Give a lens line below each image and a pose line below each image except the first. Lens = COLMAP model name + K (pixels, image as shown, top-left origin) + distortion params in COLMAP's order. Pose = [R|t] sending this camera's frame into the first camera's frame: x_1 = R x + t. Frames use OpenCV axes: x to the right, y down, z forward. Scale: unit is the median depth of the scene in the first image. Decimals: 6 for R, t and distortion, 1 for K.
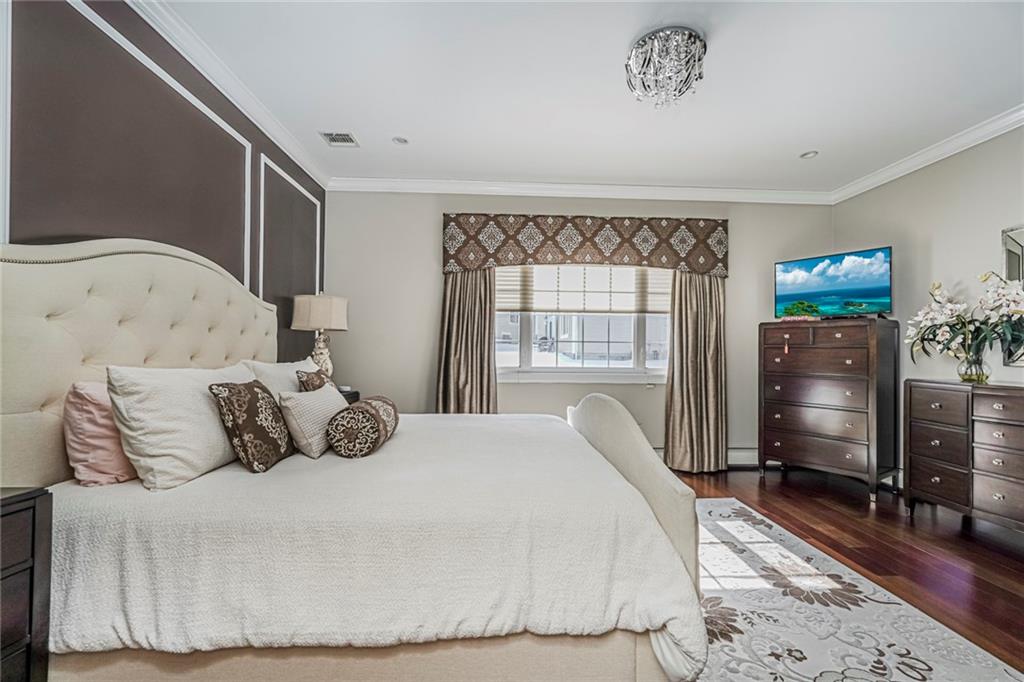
lens RADIAL K [[468.4, 0, 517.9], [0, 468.4, 348.0], [0, 0, 1]] dist [-0.011437, 0.005432]
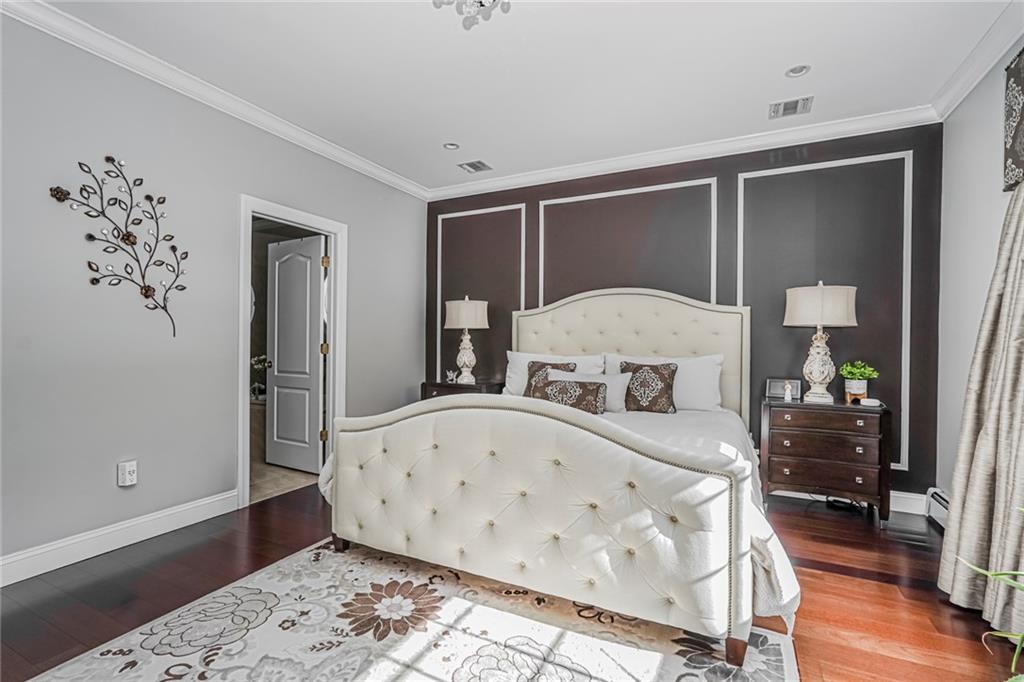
lens RADIAL K [[468.4, 0, 516.3], [0, 468.4, 341.7], [0, 0, 1]] dist [-0.011437, 0.005432]
pose [[-0.495549, -0.010263, -0.868519, 1.240574], [-0.006067, 0.999947, -0.008355, 0.007295], [0.868559, 0.001129, -0.495585, 1.933207]]
